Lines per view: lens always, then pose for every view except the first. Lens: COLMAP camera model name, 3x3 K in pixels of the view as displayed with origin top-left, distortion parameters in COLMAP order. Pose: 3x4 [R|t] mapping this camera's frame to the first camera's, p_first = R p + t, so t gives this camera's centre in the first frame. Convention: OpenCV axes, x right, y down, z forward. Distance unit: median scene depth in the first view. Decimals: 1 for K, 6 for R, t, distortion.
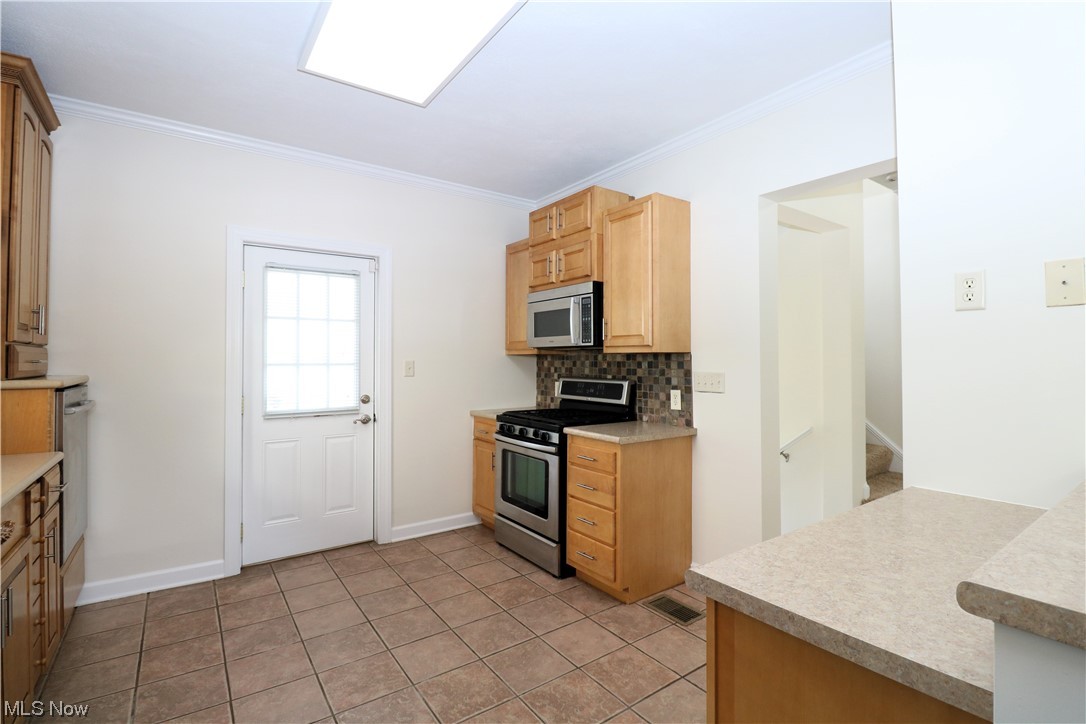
lens RADIAL K [[500.2, 0, 564.2], [0, 500.2, 357.9], [0, 0, 1]] dist [-0.019552, -0.001388]
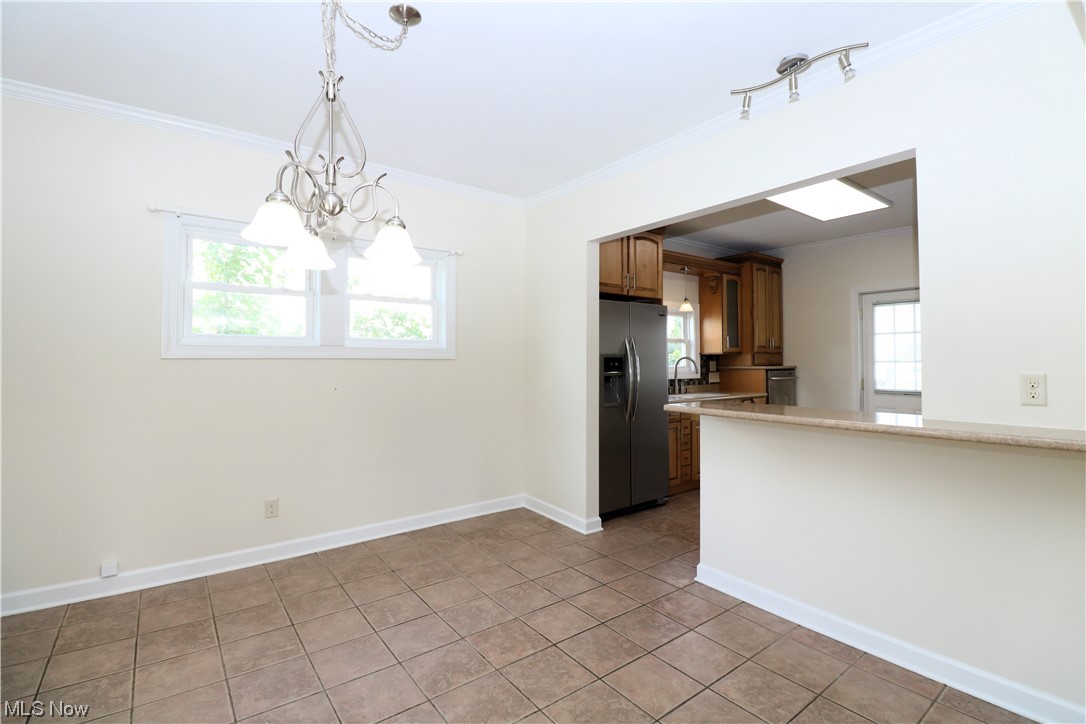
lens RADIAL K [[500.2, 0, 547.1], [0, 500.2, 355.5], [0, 0, 1]] dist [-0.019552, -0.001388]
pose [[0.004051, -0.007386, -0.999965, 1.137212], [0.008431, 0.999937, -0.007351, -0.003868], [0.999956, -0.008401, 0.004113, -0.142641]]
